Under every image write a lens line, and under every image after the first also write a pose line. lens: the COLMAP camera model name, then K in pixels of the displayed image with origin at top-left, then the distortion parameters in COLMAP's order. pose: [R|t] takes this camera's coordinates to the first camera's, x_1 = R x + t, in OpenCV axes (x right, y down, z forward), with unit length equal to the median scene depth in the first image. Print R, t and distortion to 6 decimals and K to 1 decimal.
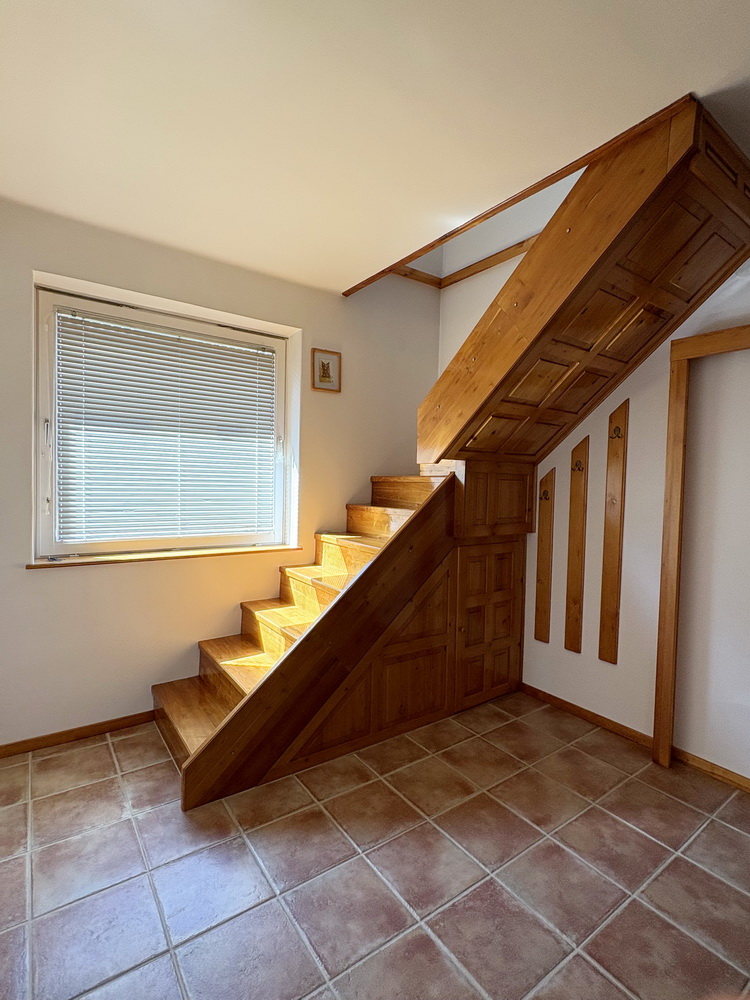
lens RADIAL K [[486.5, 0, 375.0], [0, 486.5, 500.0], [0, 0, 1]] dist [0.016091, -0.000699]
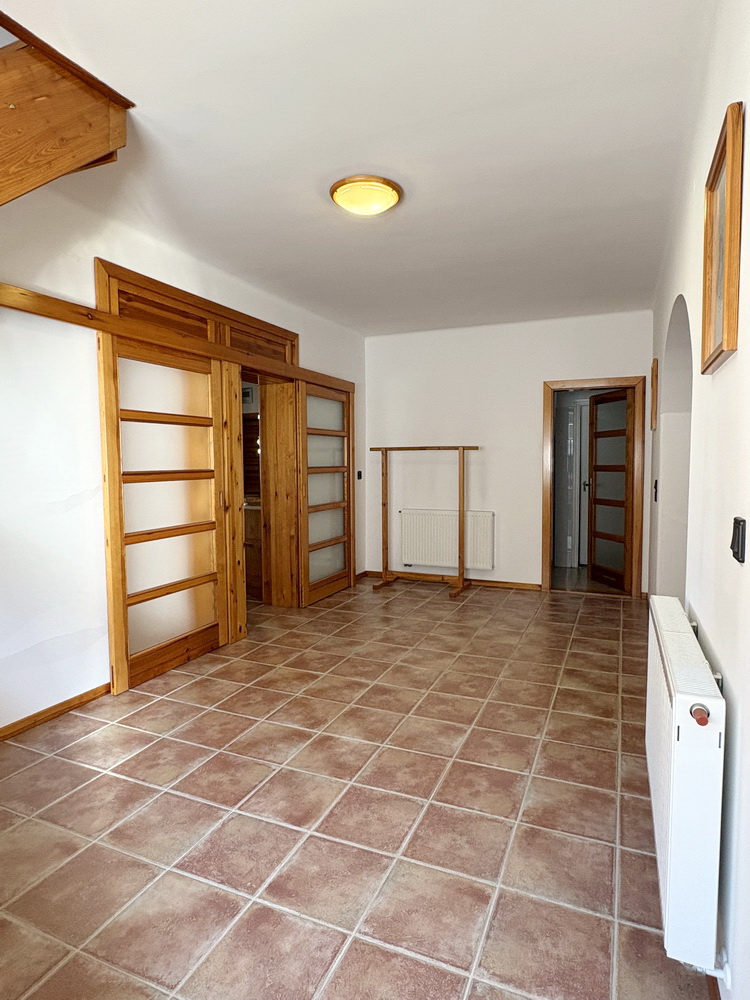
lens RADIAL K [[576.6, 0, 375.0], [0, 576.6, 500.0], [0, 0, 1]] dist [0.003917, -0.000251]
pose [[-0.512197, -0.075340, 0.855557, -0.890979], [0.031672, 0.993811, 0.106475, -0.018111], [-0.858284, 0.081634, -0.506640, 1.255003]]
